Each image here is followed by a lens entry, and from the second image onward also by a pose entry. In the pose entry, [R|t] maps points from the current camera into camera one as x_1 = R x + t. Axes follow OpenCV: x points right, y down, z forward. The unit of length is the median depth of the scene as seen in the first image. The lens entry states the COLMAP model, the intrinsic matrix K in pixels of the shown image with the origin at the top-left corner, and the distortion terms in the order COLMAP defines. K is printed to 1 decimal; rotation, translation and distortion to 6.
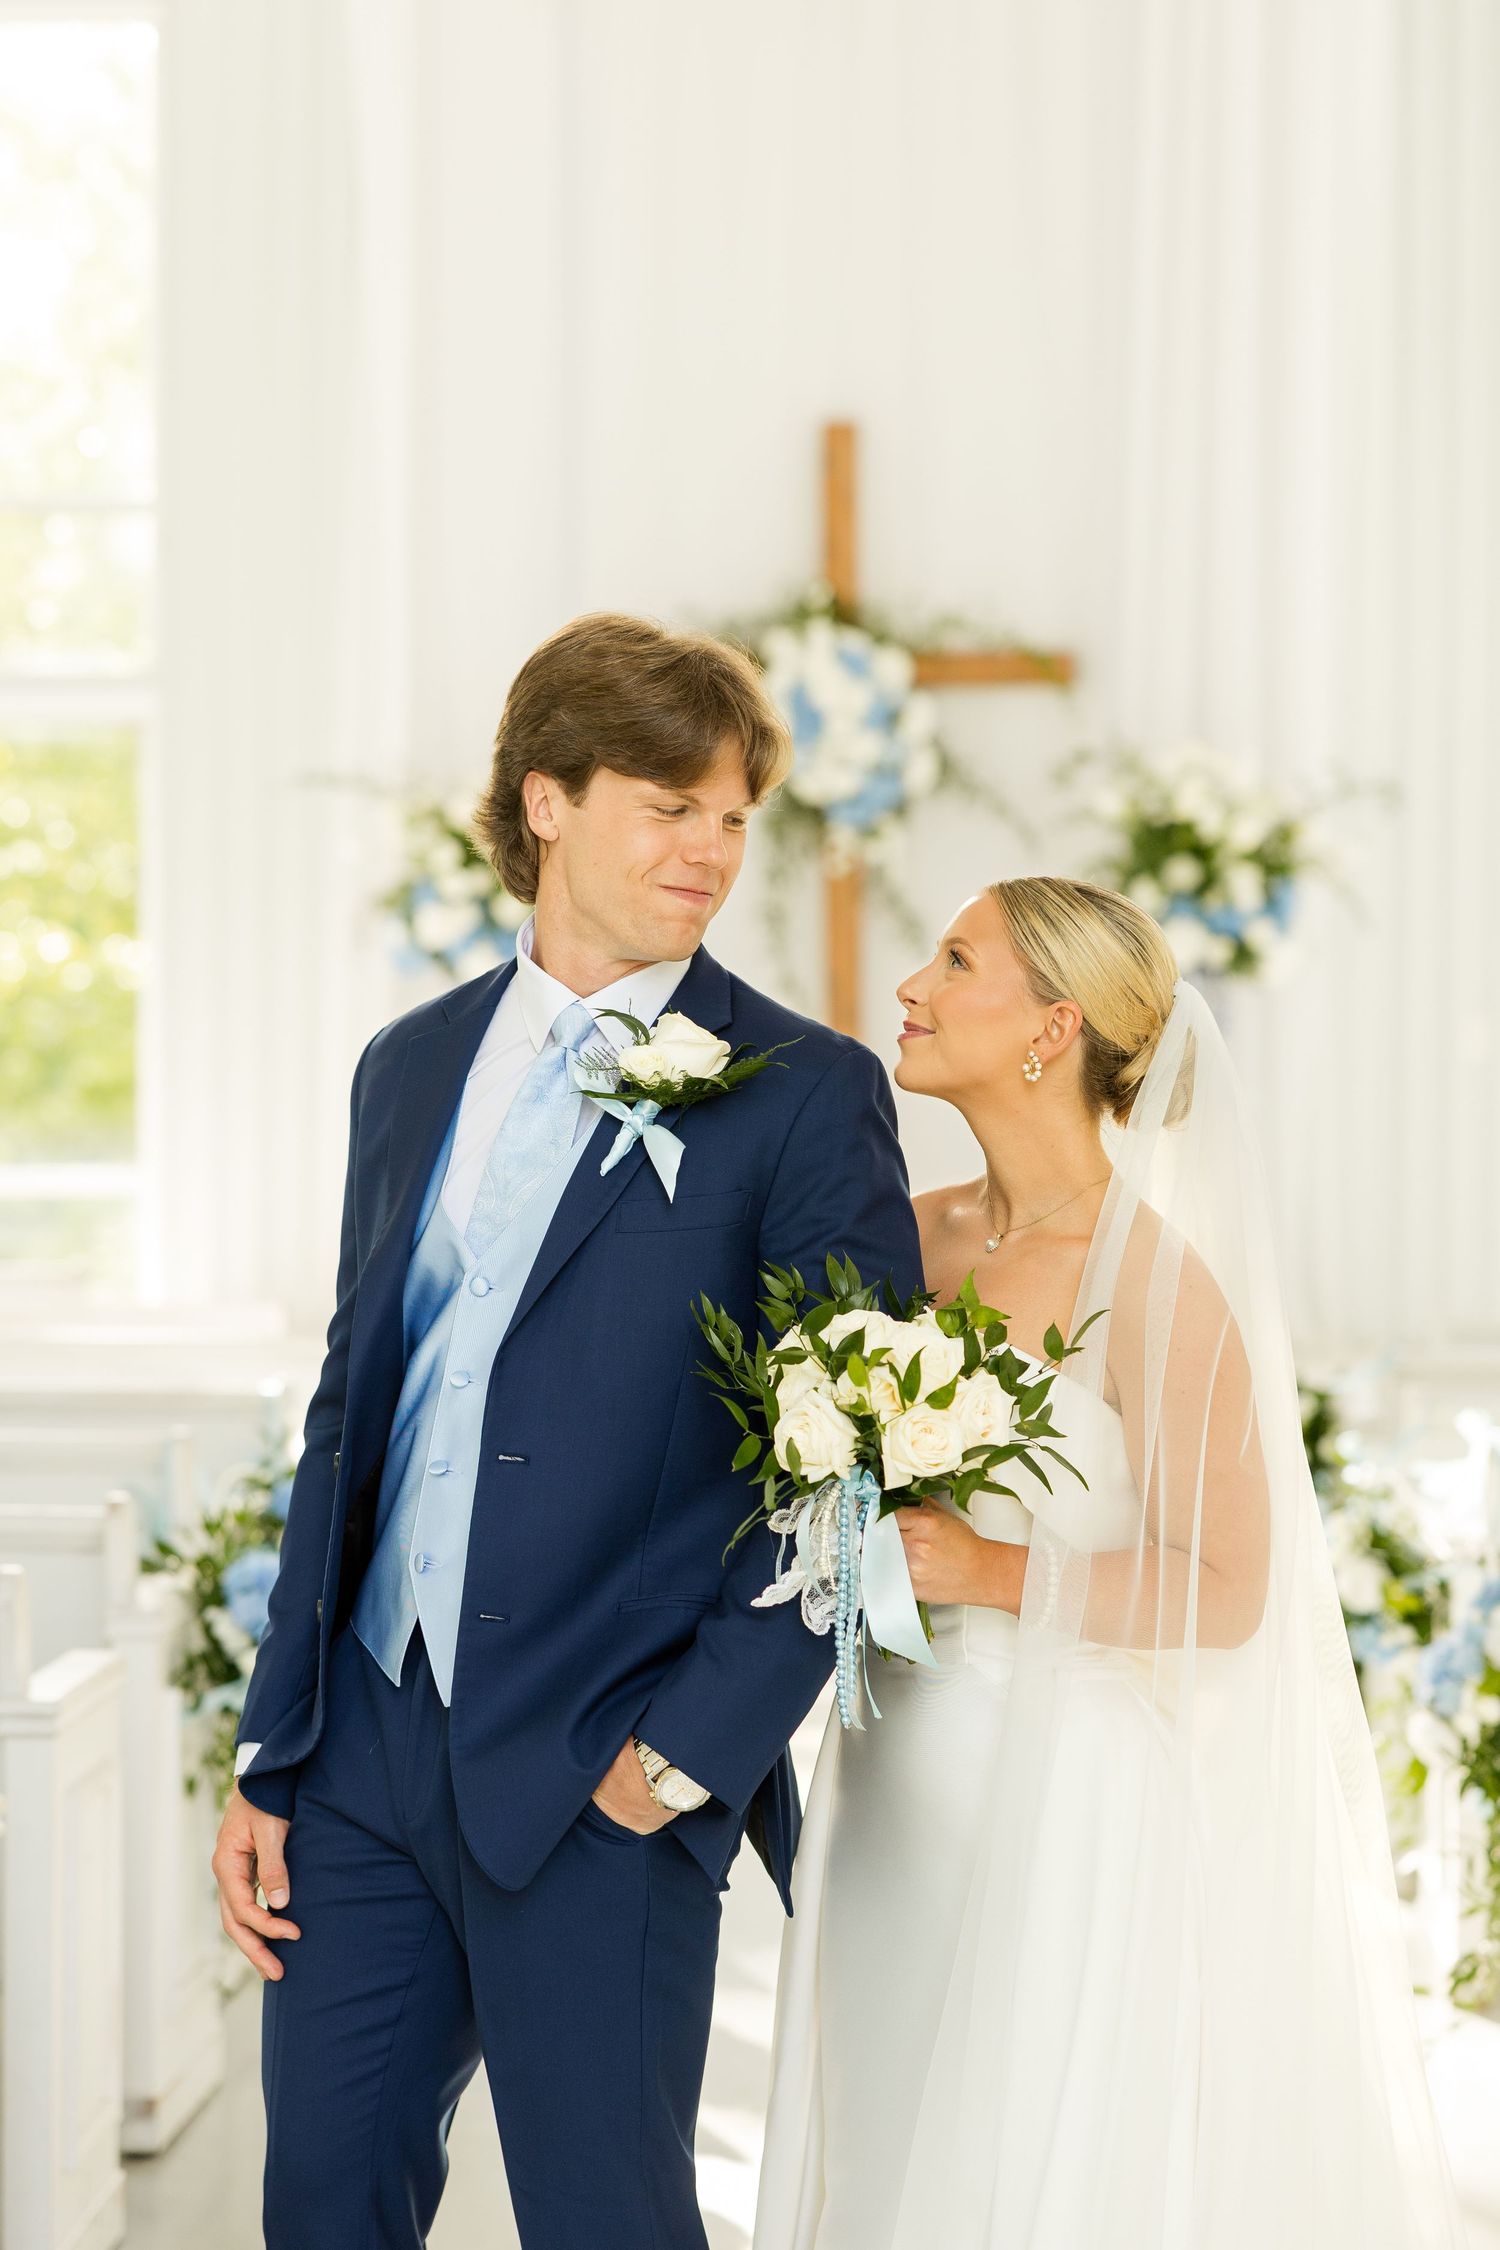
lens RADIAL K [[4653.5, 0, 713.6], [0, 4653.5, 1124.7], [0, 0, 1]] dist [0.090306, 0.000000]
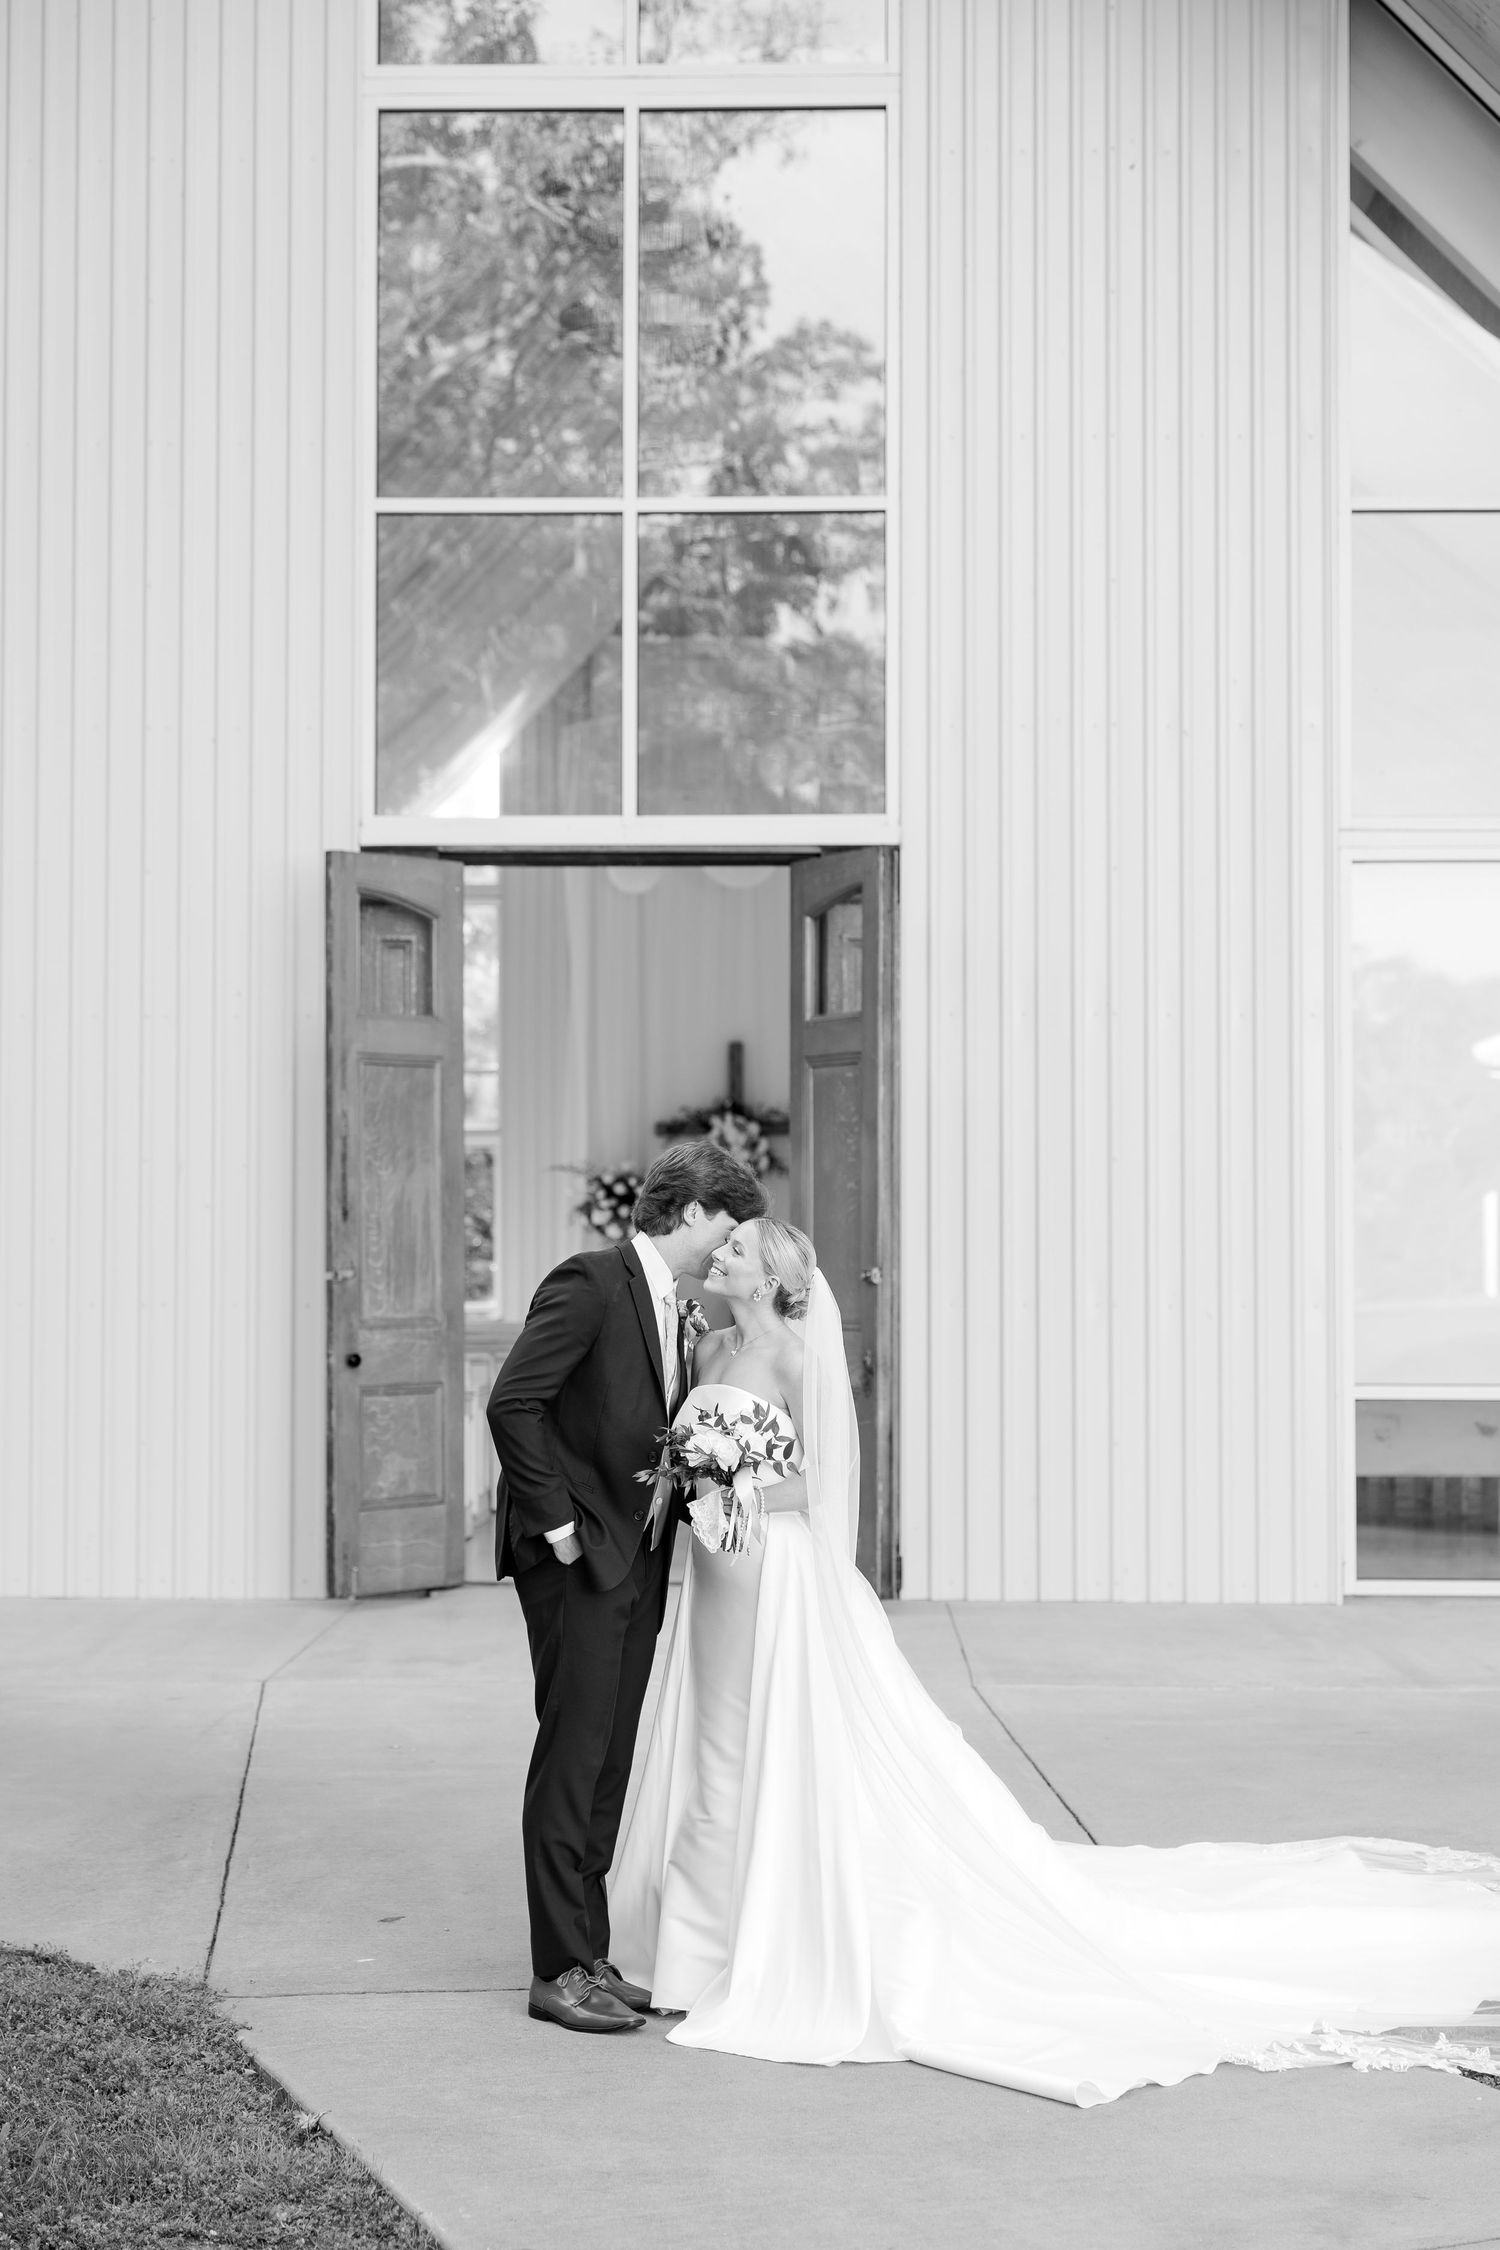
lens RADIAL K [[3228.7, 0, 716.6], [0, 3228.7, 1124.9], [0, 0, 1]] dist [0.031087, 0.000000]
pose [[0.999758, -0.001672, 0.021927, -0.029517], [0.003173, 0.997639, -0.068606, 0.038600], [-0.021760, 0.068659, 0.997403, -1.029709]]
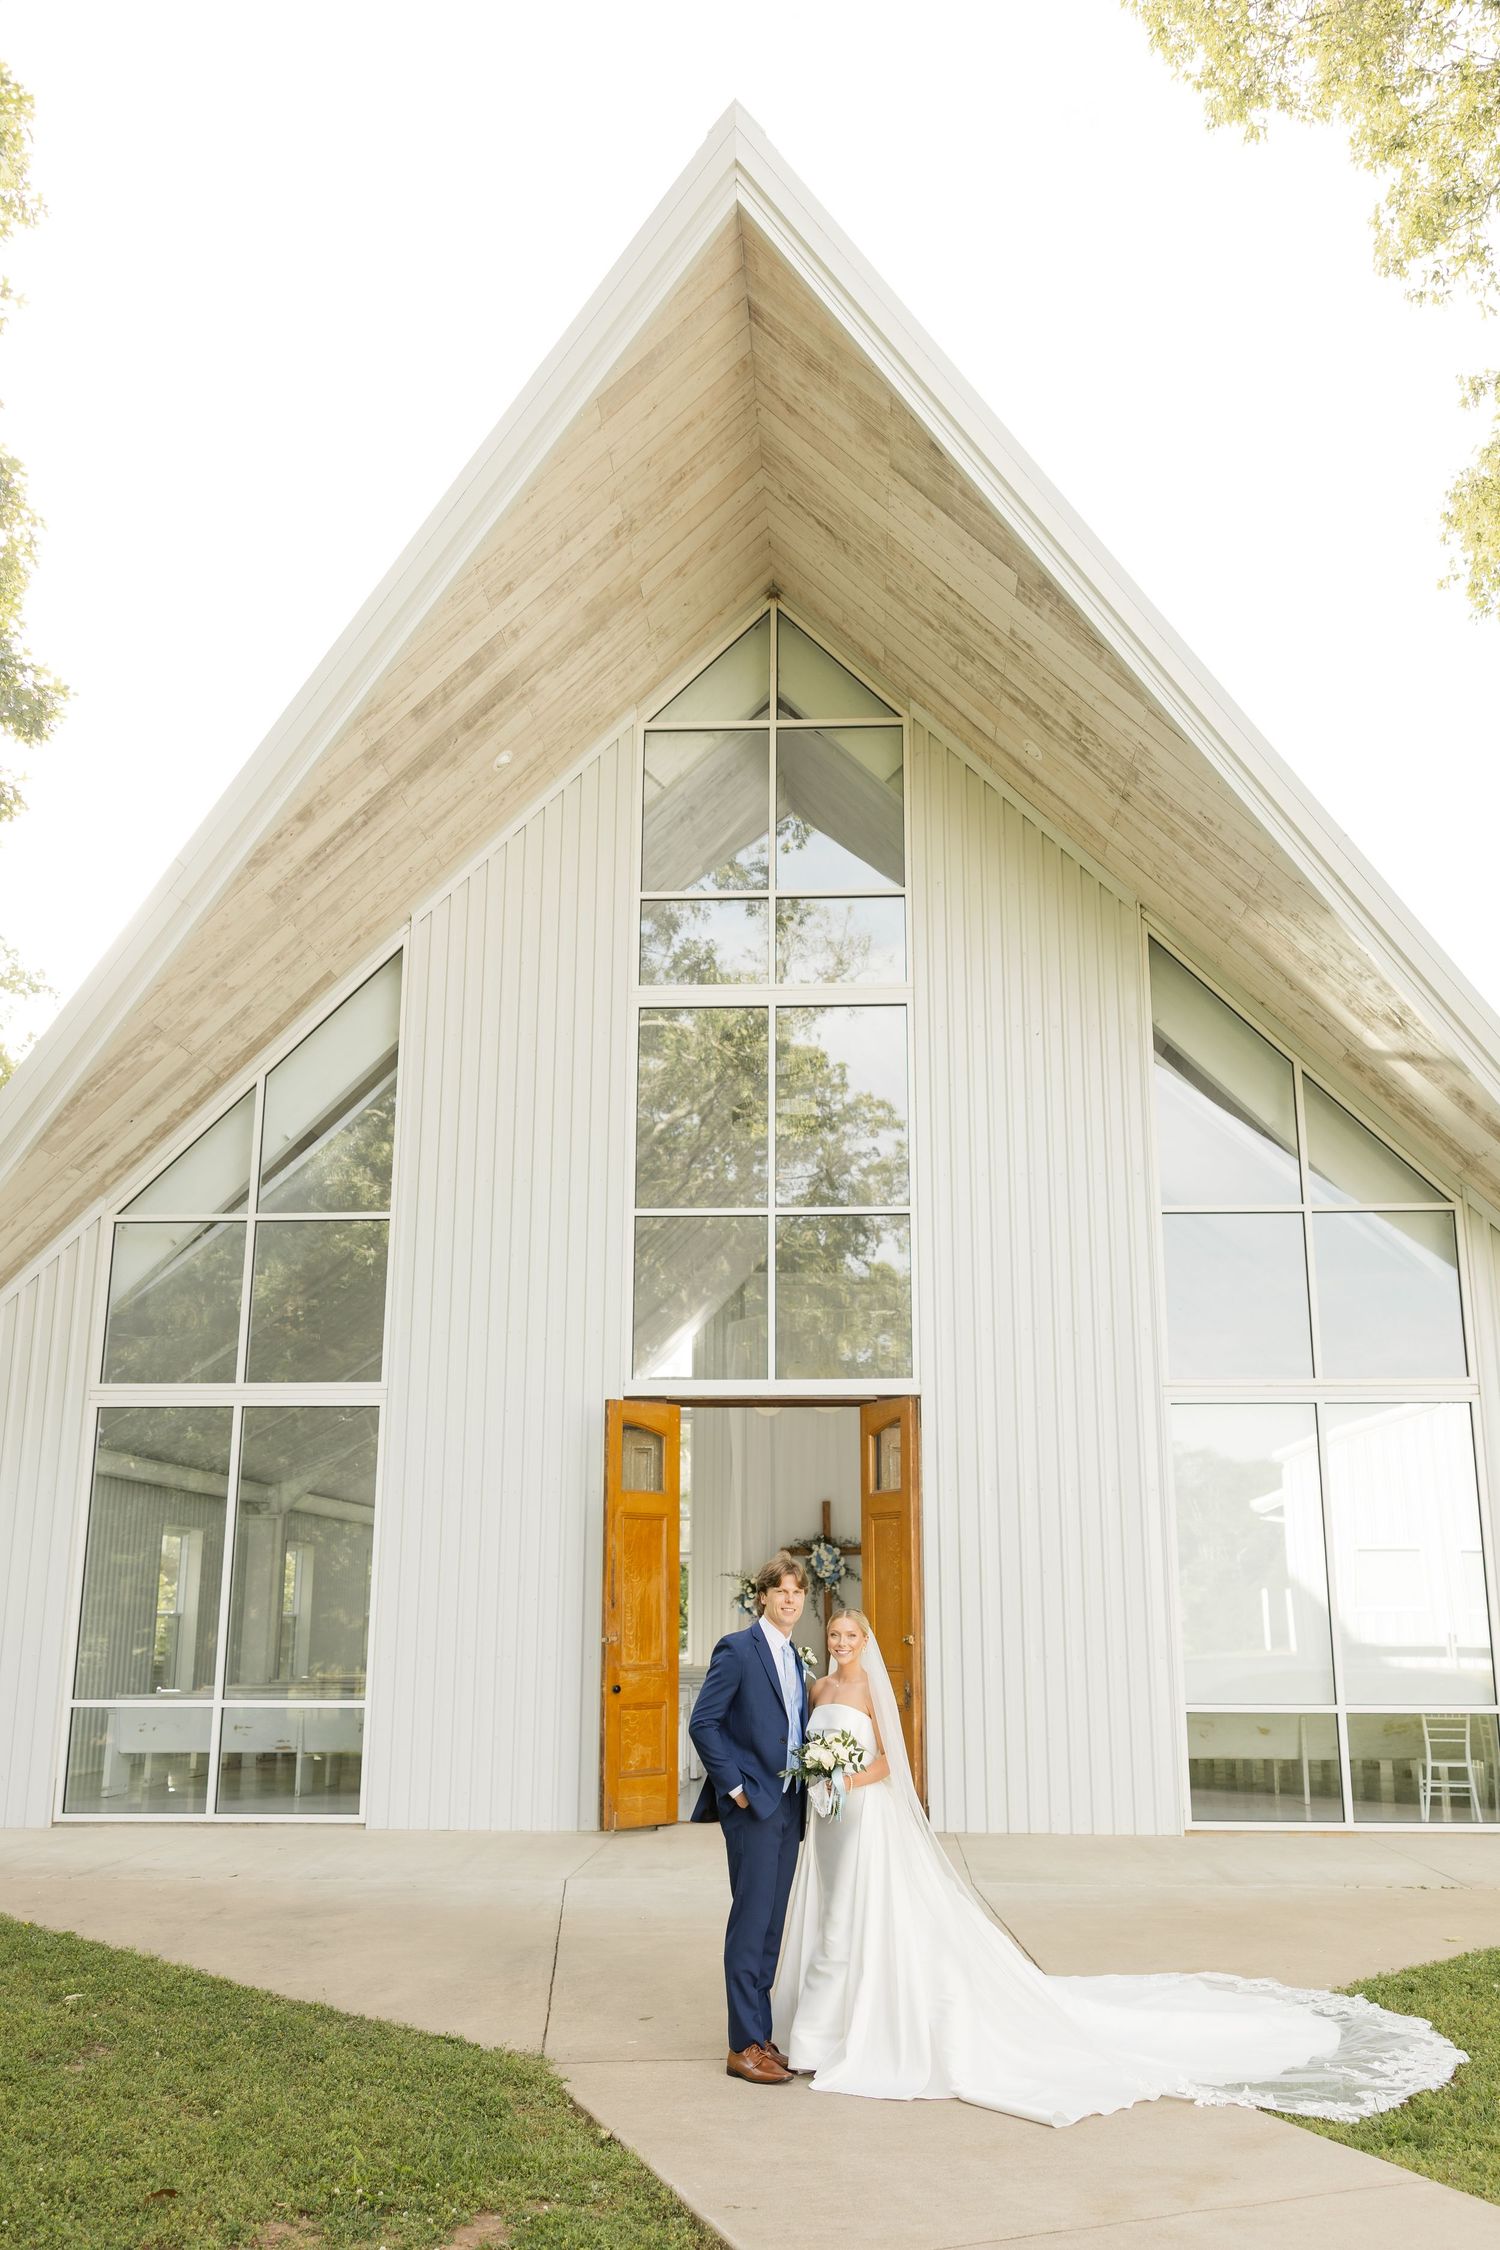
lens RADIAL K [[1870.9, 0, 759.3], [0, 1870.9, 1171.8], [0, 0, 1]] dist [0.009979, 0.023800]
pose [[0.999994, -0.002733, -0.002283, -0.041239], [0.002040, 0.965153, -0.261677, 0.037391], [0.002919, 0.261671, 0.965153, -1.105260]]
